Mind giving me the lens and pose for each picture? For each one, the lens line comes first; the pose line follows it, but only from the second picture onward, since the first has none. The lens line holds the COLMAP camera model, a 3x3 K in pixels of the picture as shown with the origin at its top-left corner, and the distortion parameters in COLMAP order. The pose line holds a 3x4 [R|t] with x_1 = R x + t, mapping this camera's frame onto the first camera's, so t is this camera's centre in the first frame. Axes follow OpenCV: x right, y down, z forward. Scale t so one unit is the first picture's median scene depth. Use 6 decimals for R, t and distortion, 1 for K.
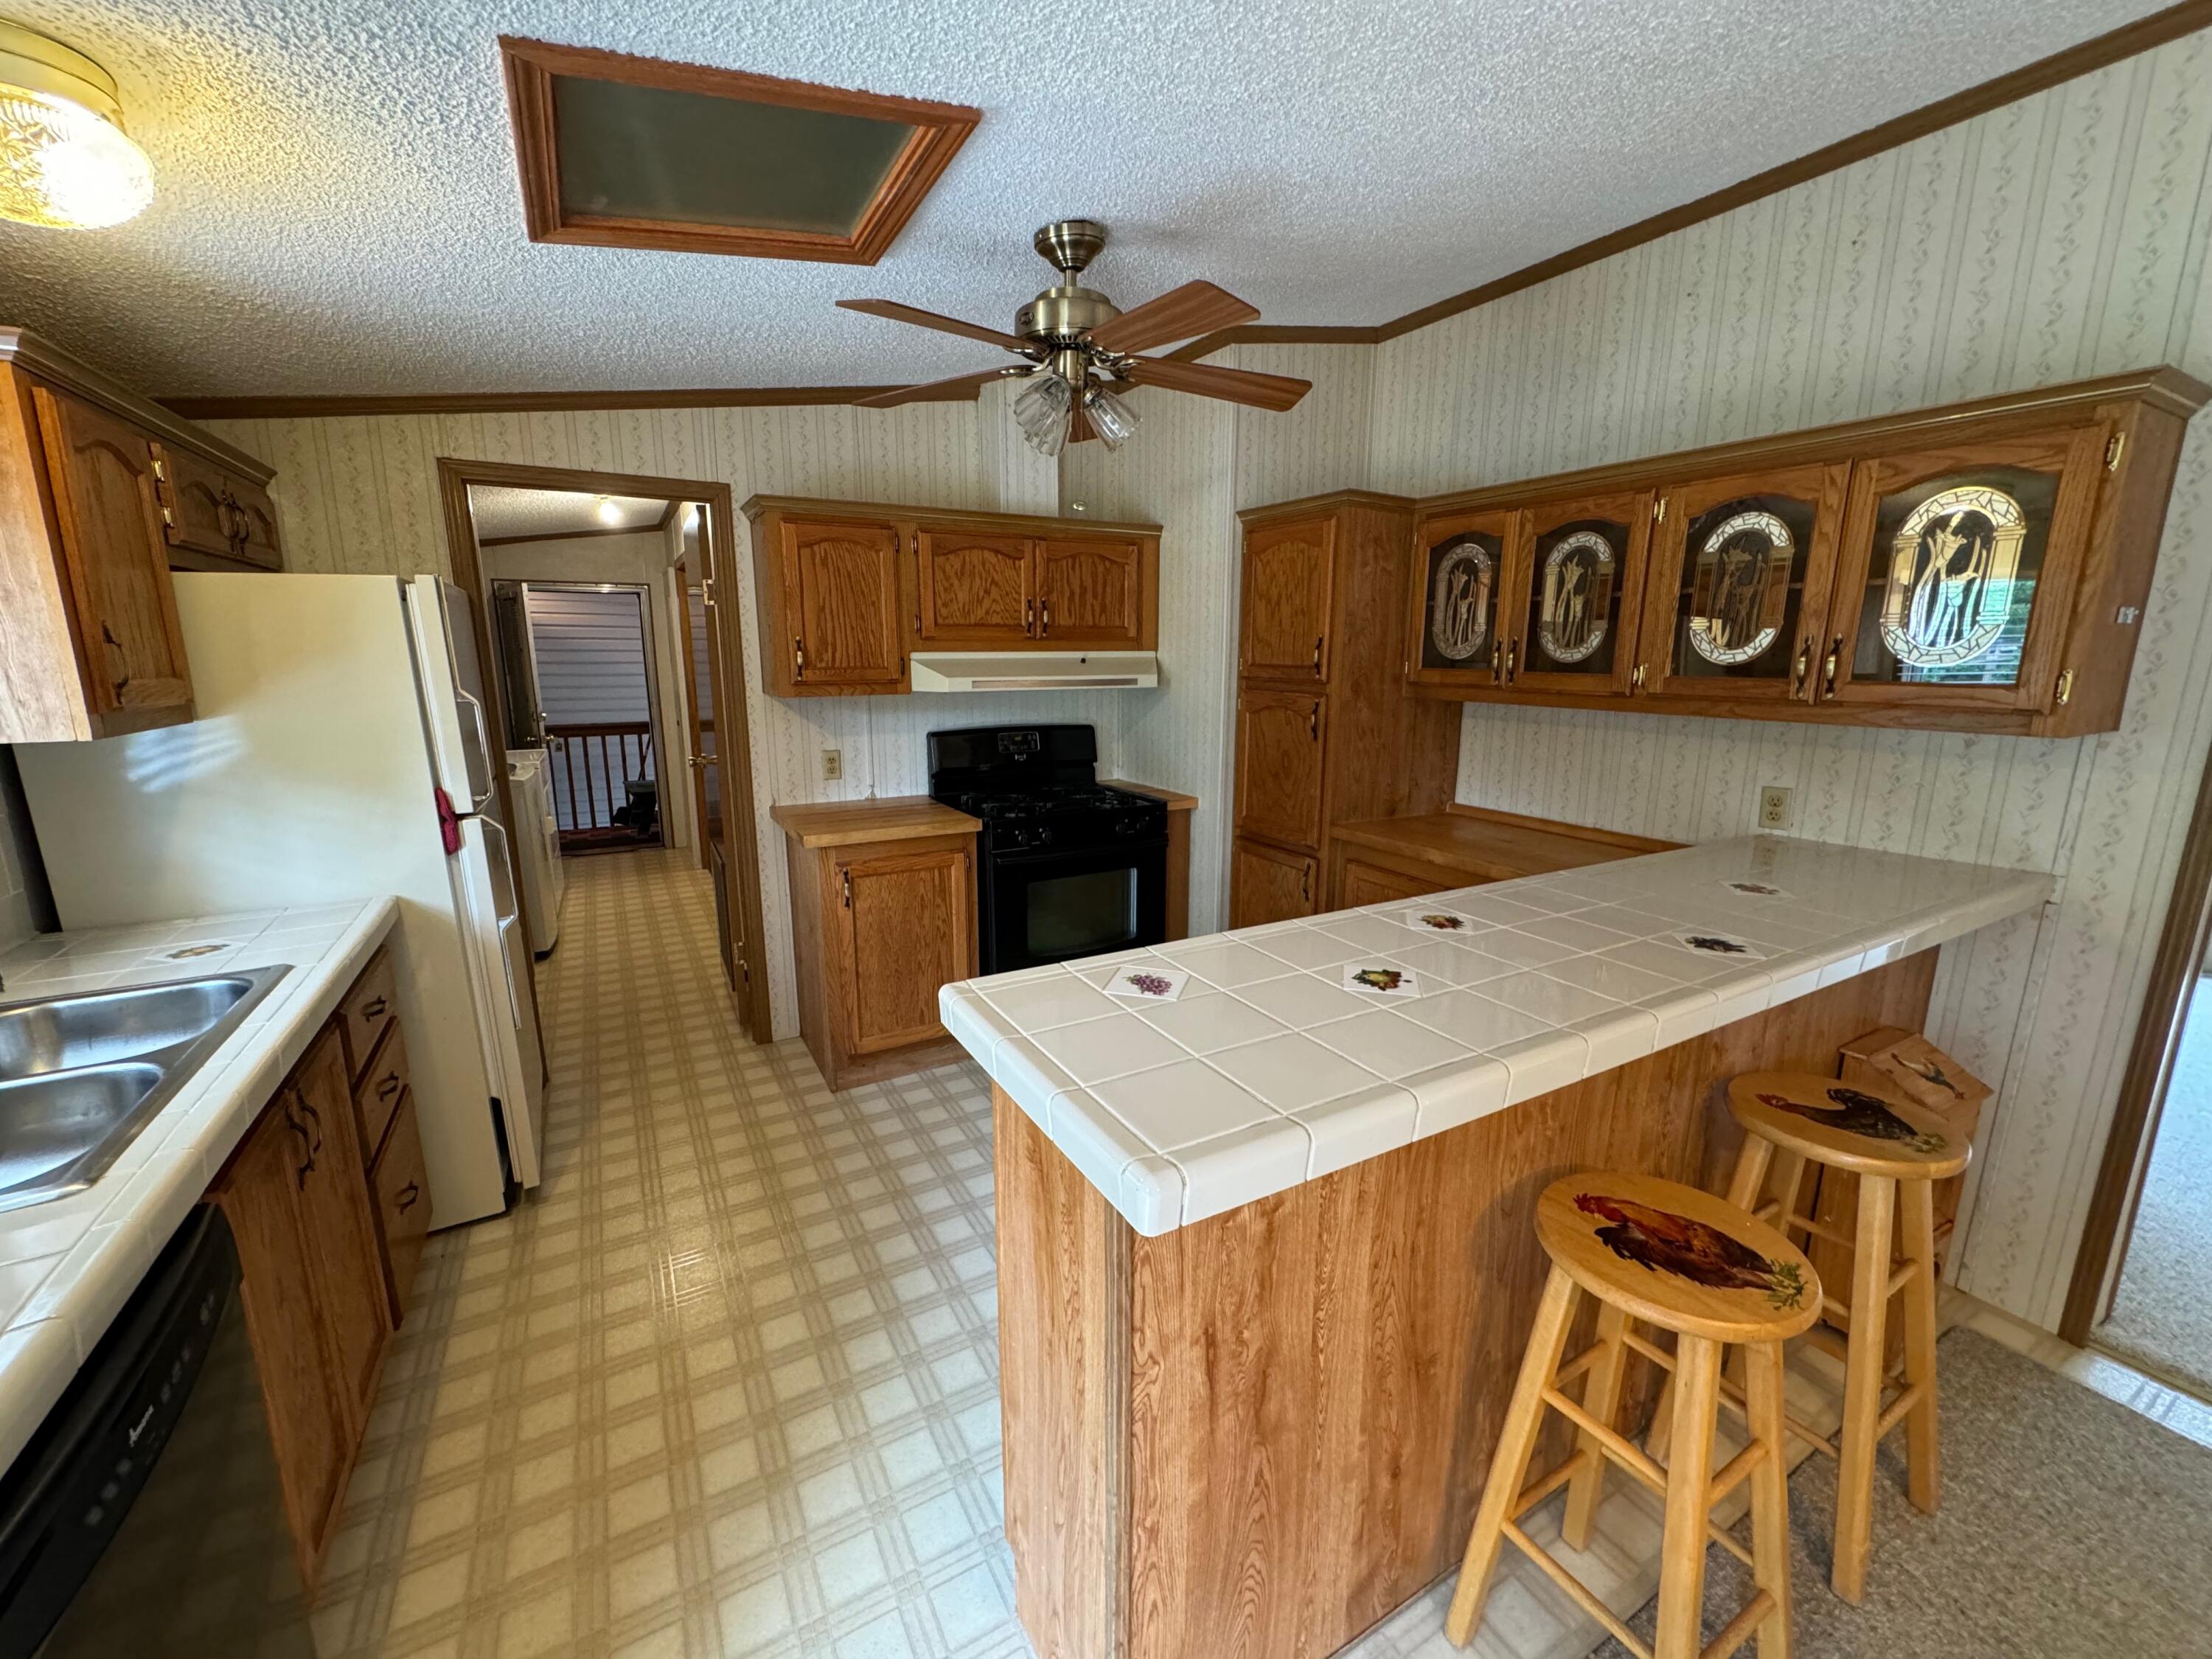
lens RADIAL K [[881.9, 0, 1108.3], [0, 881.9, 828.0], [0, 0, 1]] dist [-0.002791, 0.000297]
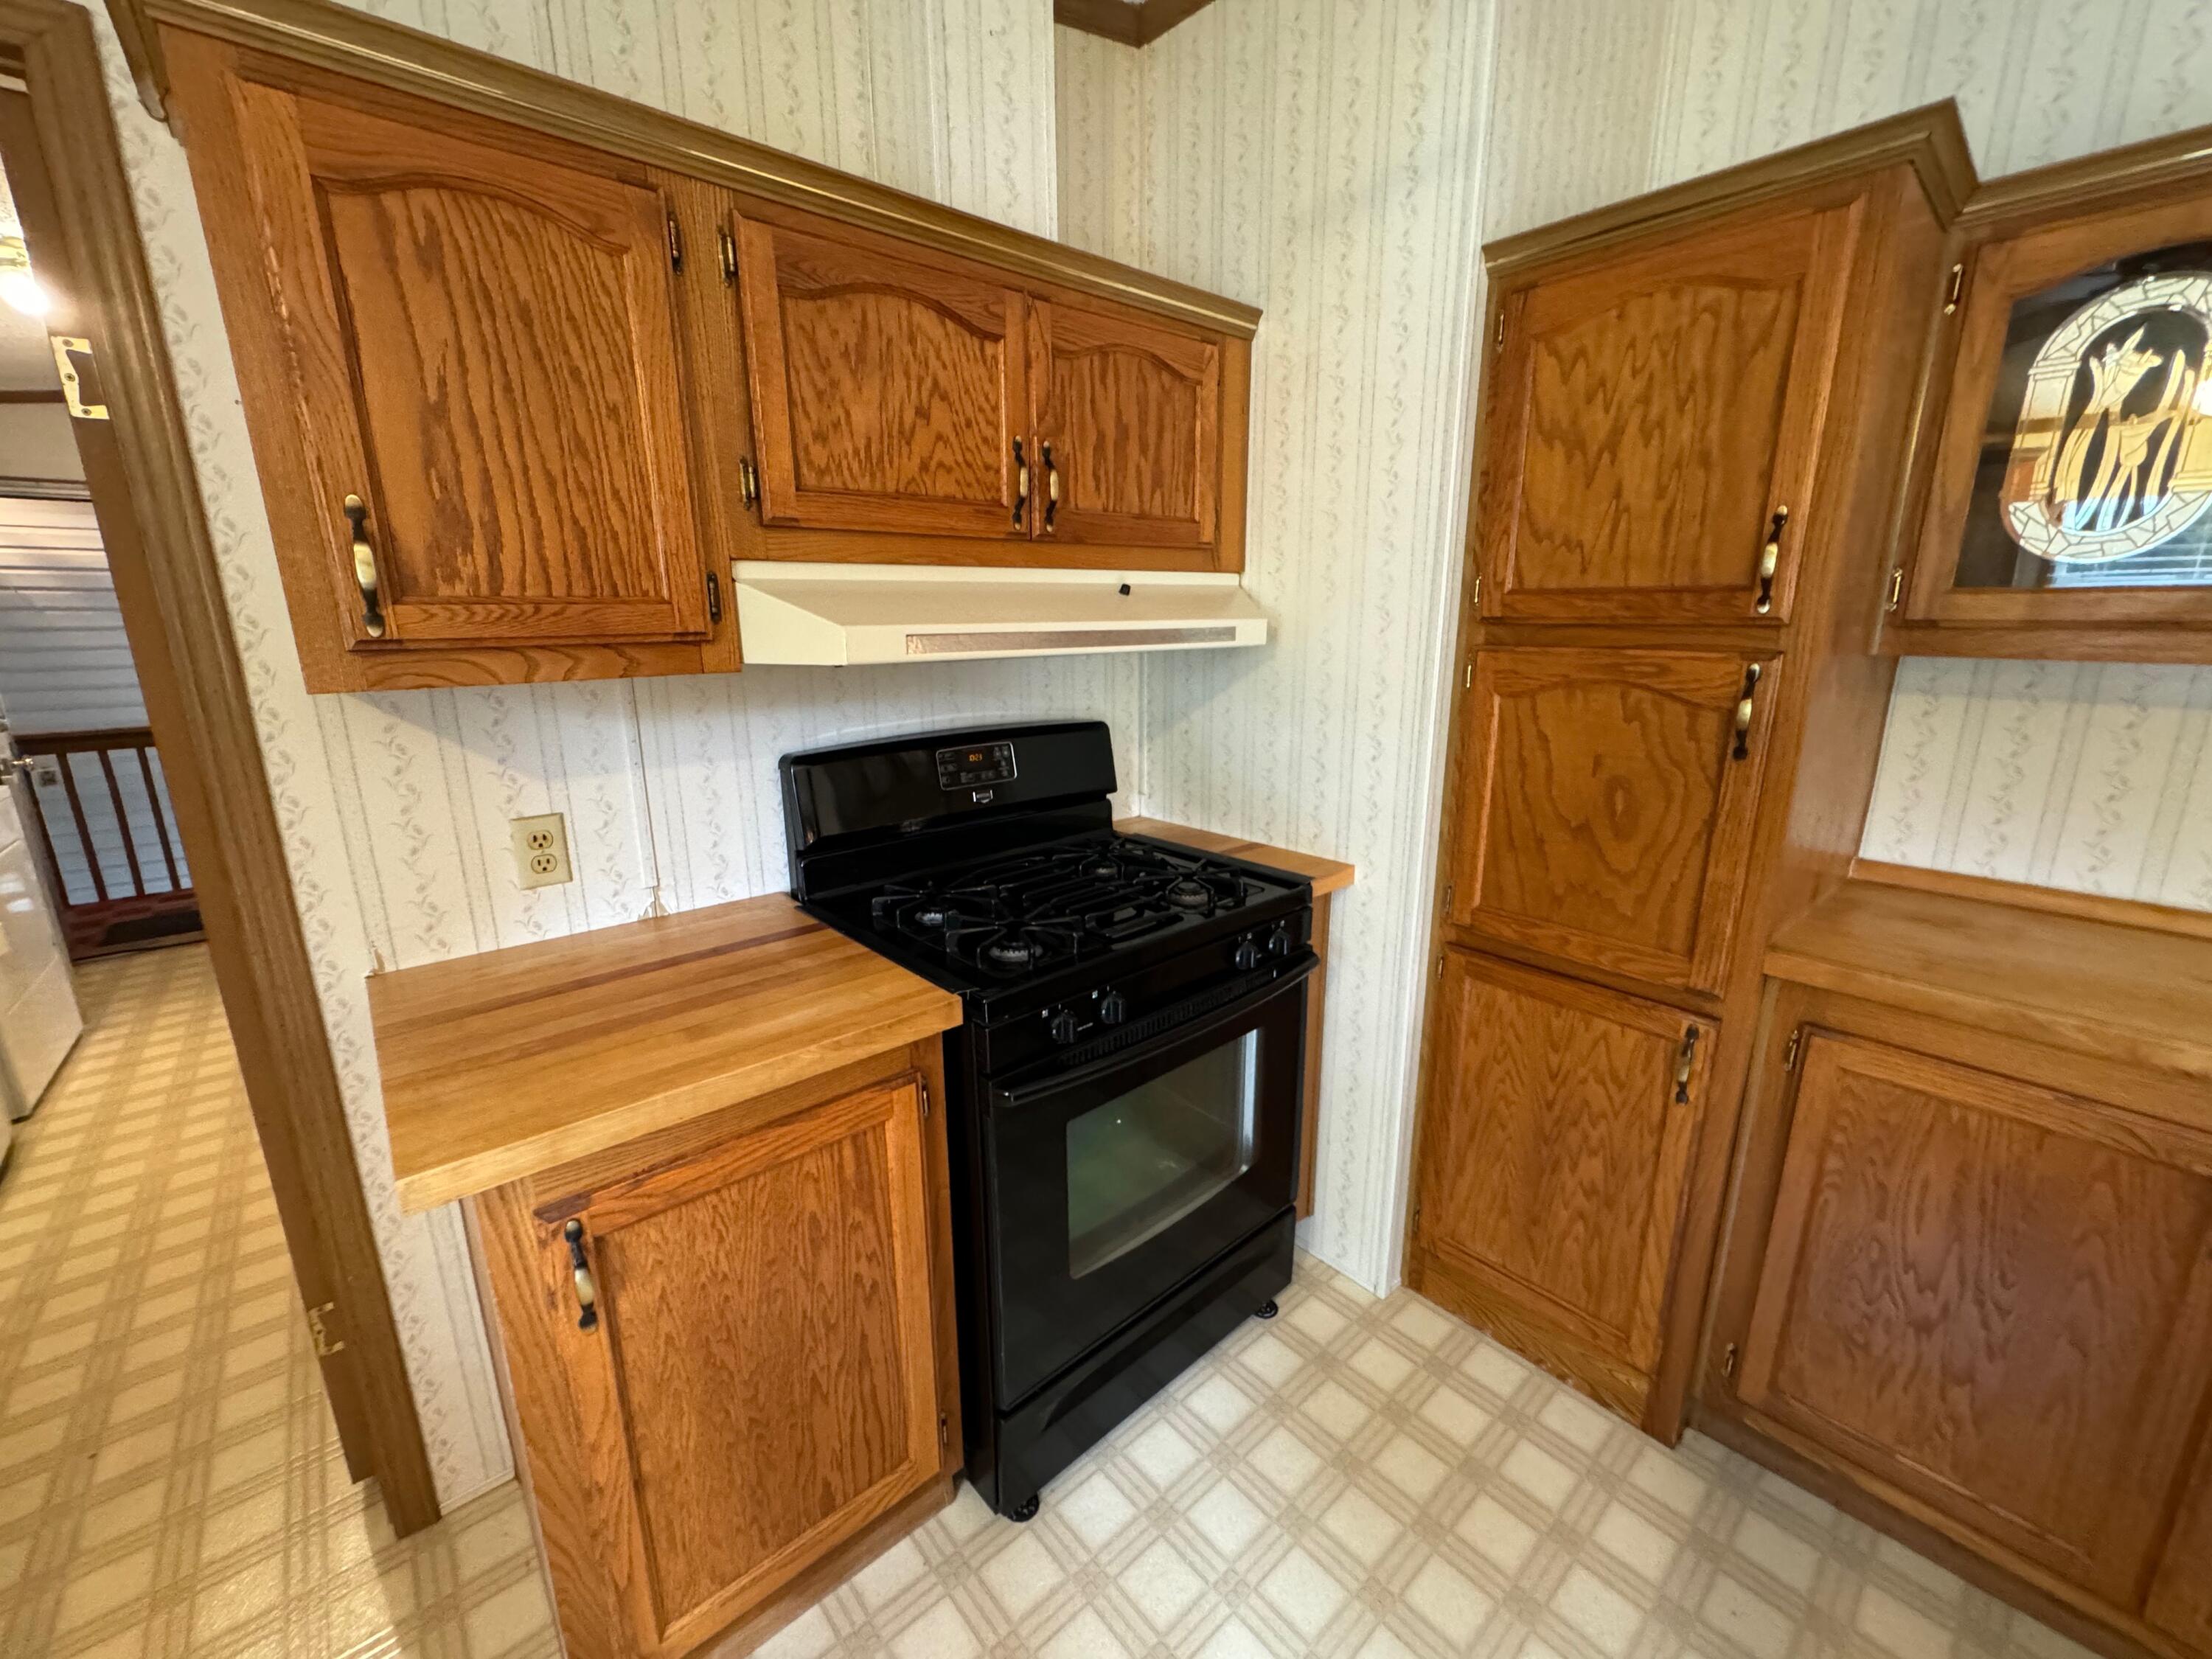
lens RADIAL K [[881.9, 0, 1102.3], [0, 881.9, 827.0], [0, 0, 1]] dist [-0.002791, 0.000297]
pose [[0.981019, -0.055685, 0.185744, -0.145590], [0.048574, 0.997910, 0.042621, -0.093897], [-0.187729, -0.032790, 0.981673, 0.595203]]
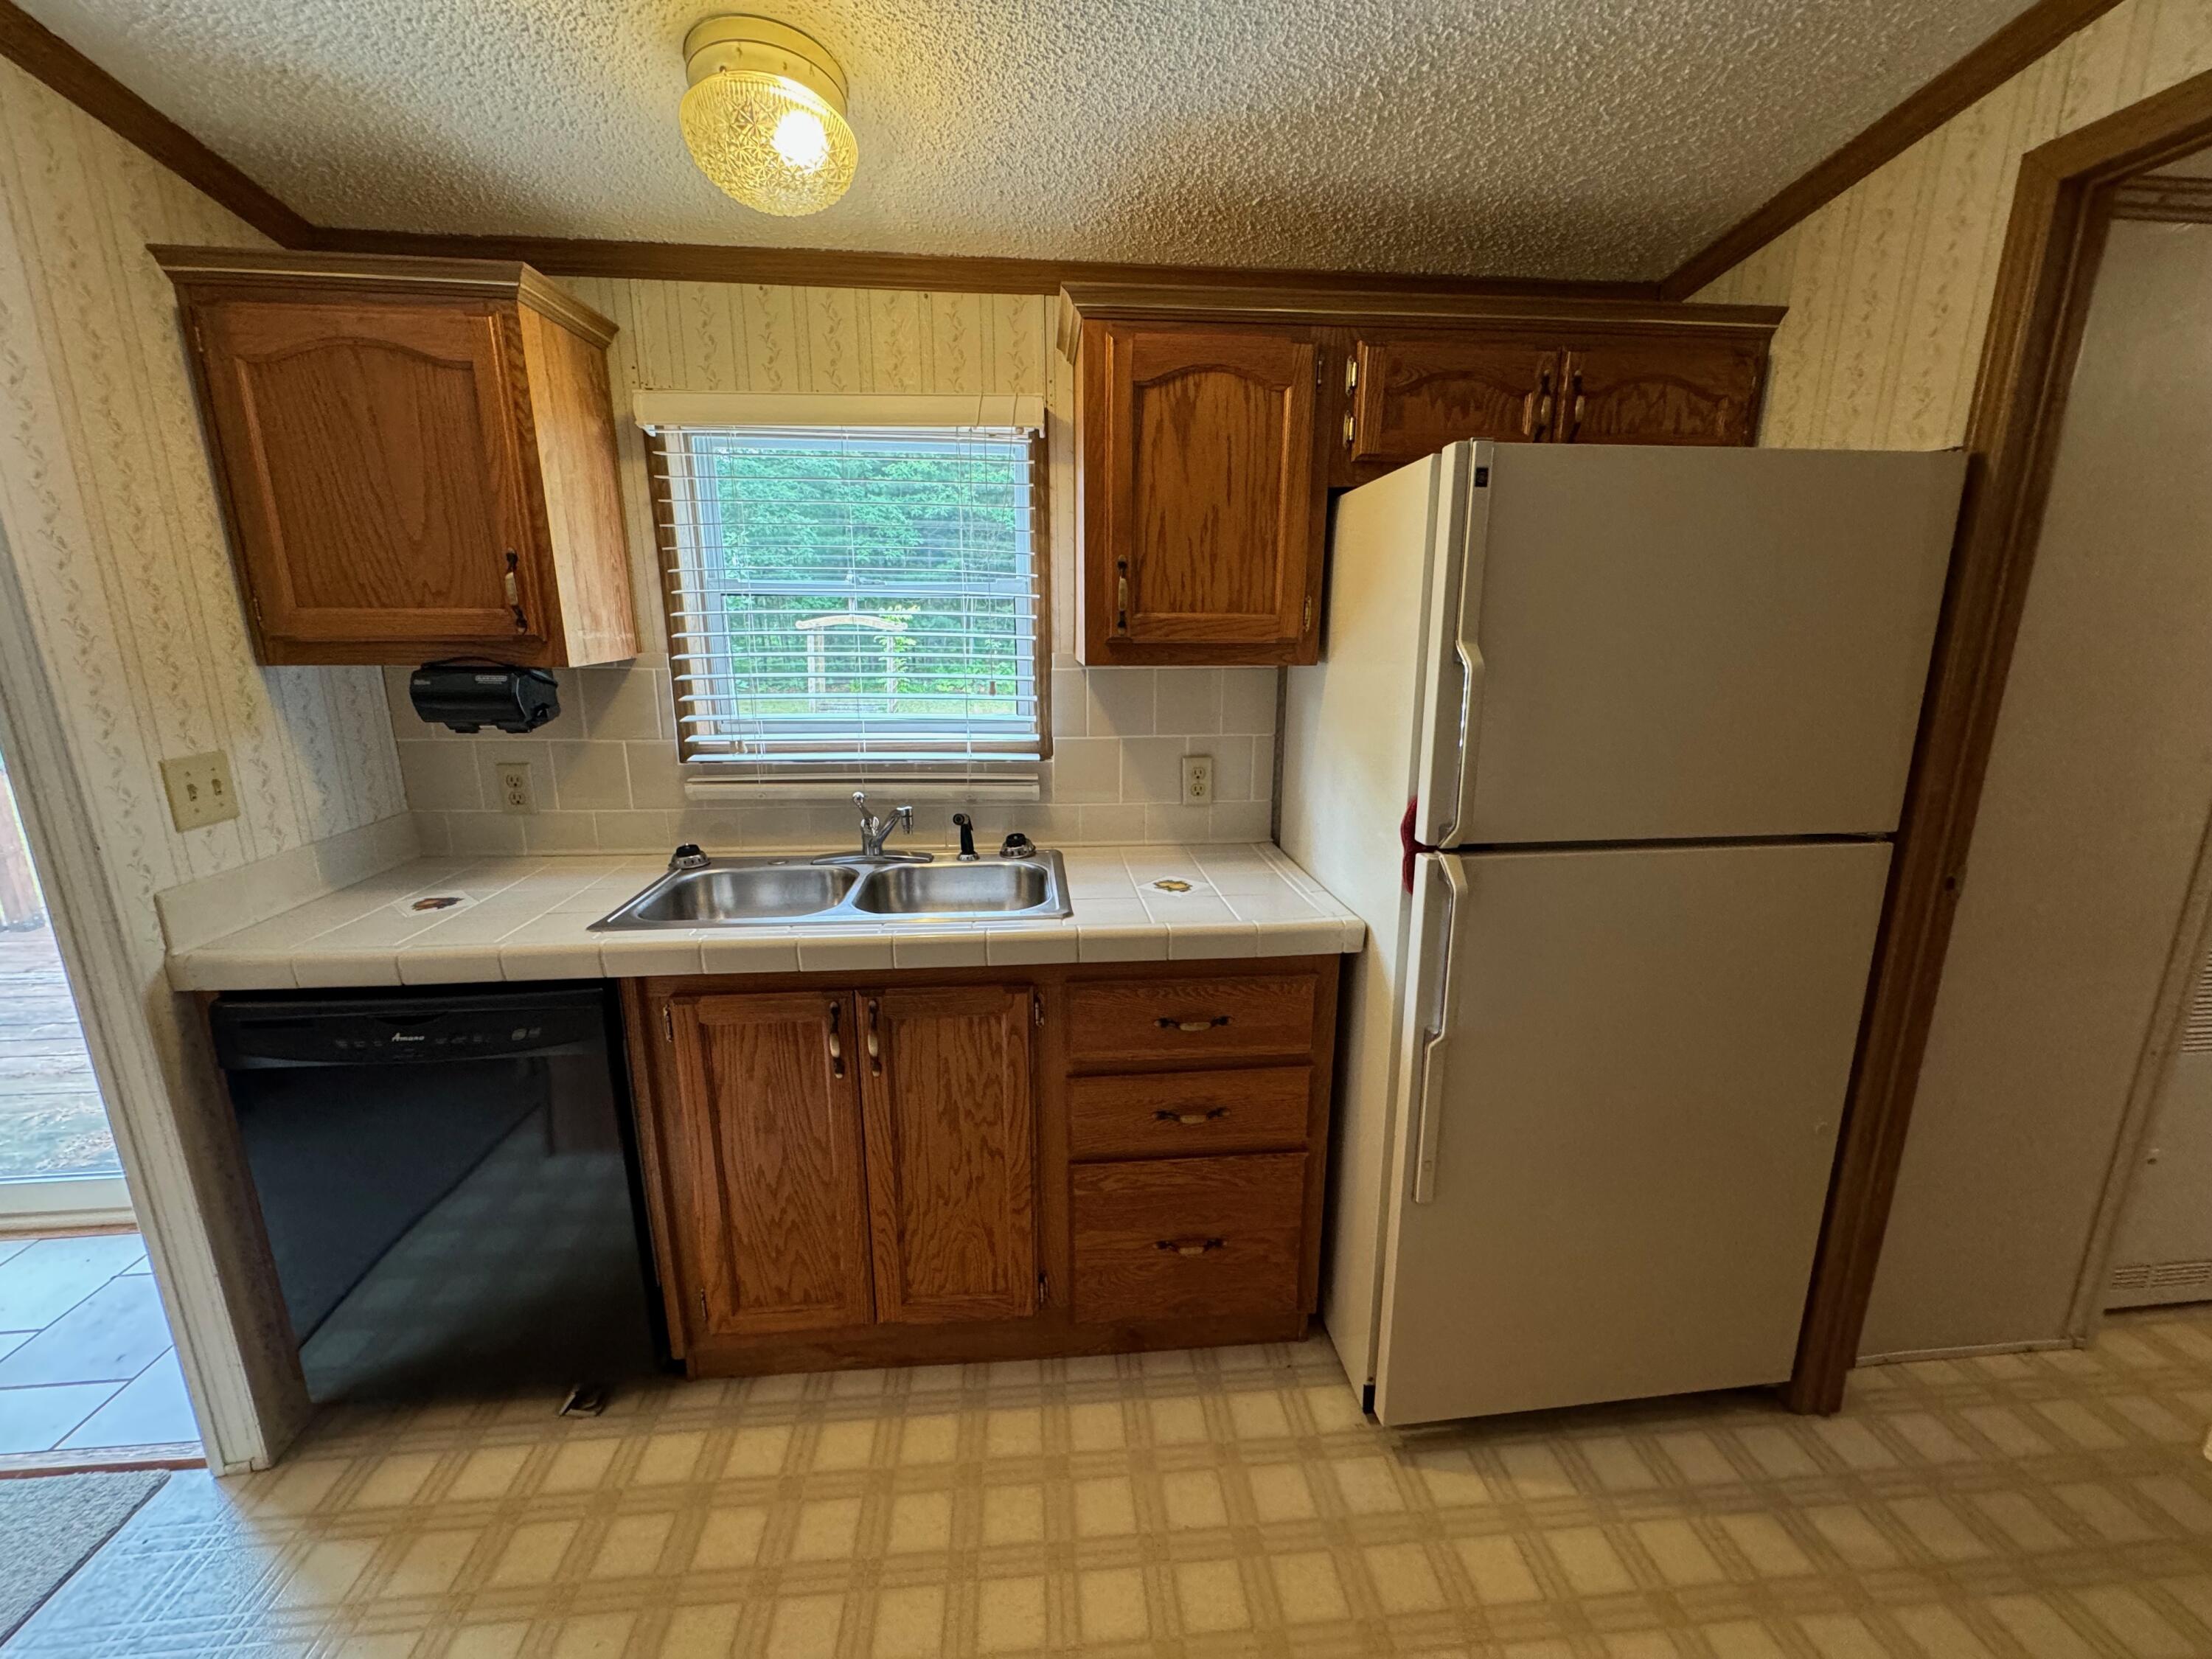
lens RADIAL K [[881.9, 0, 1114.9], [0, 881.9, 827.9], [0, 0, 1]] dist [-0.002791, 0.000297]
pose [[-0.417481, 0.201887, -0.885975, -0.067531], [-0.183617, 0.936151, 0.299842, -0.117048], [0.889941, 0.287858, -0.353756, 0.701614]]
